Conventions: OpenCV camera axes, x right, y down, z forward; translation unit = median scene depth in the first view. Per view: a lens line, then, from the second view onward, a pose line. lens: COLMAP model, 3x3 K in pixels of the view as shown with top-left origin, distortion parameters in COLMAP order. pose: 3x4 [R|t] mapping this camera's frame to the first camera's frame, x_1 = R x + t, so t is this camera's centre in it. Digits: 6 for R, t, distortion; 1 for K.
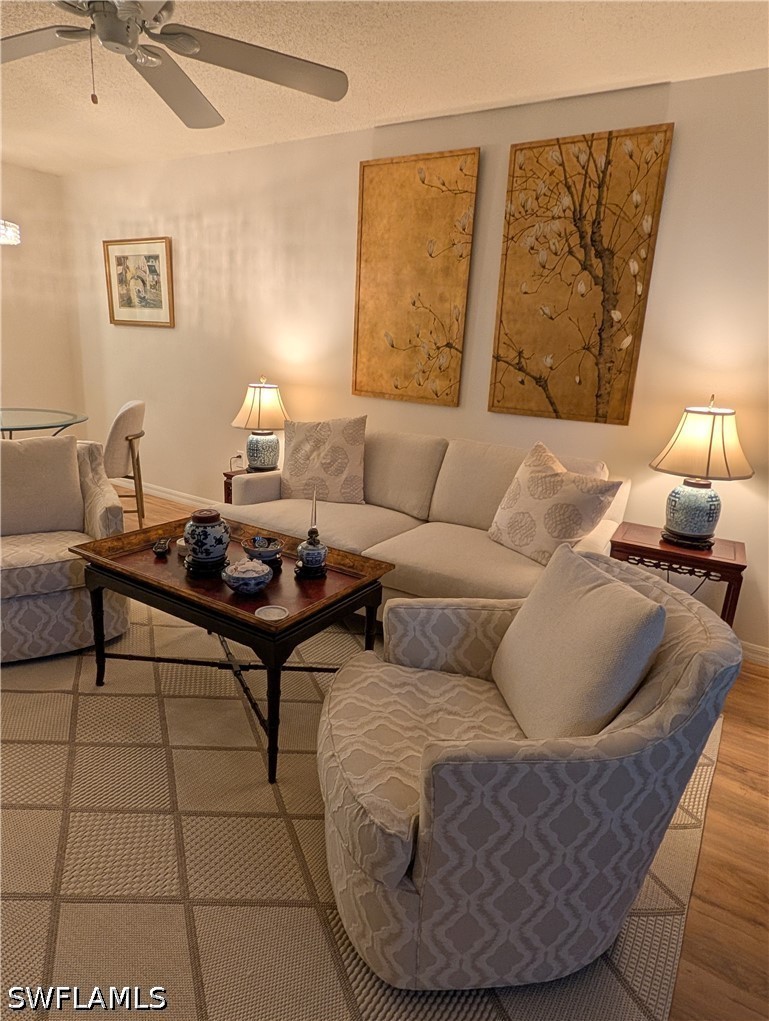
lens RADIAL K [[607.5, 0, 382.2], [0, 607.5, 510.0], [0, 0, 1]] dist [-0.002868, 0.000136]
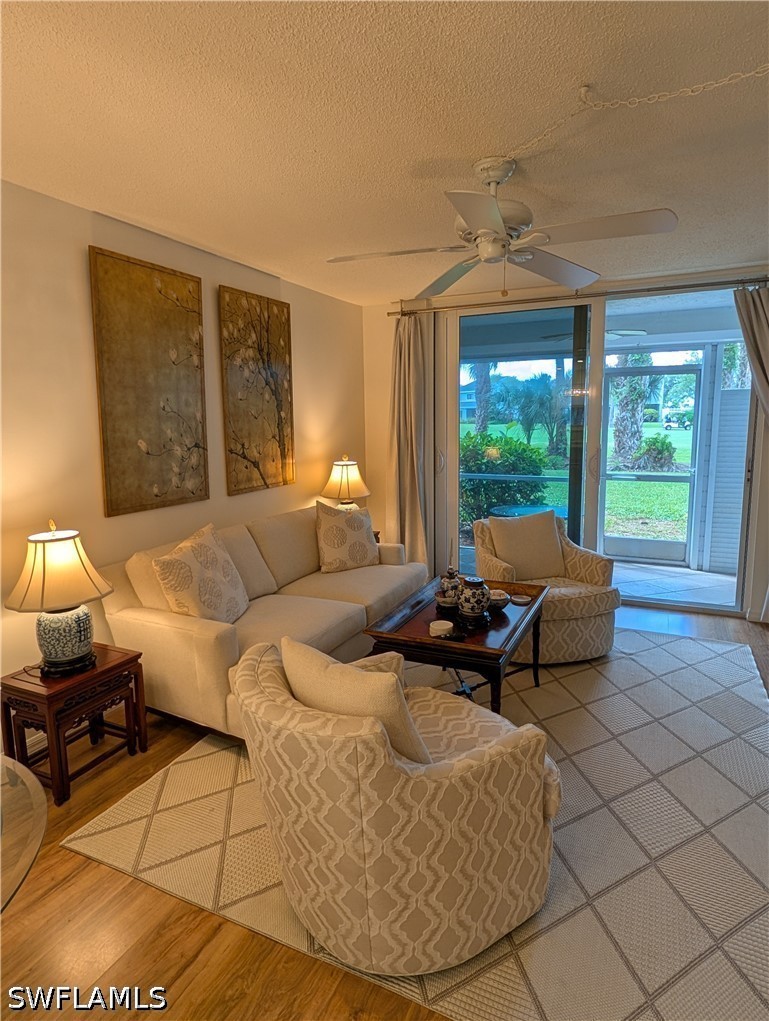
lens RADIAL K [[589.5, 0, 384.7], [0, 589.5, 497.7], [0, 0, 1]] dist [-0.005832, -0.001042]
pose [[-0.133663, -0.187352, 0.973156, -1.016681], [0.267934, 0.938567, 0.217493, -0.341522], [-0.954120, 0.289813, -0.075253, 0.838081]]
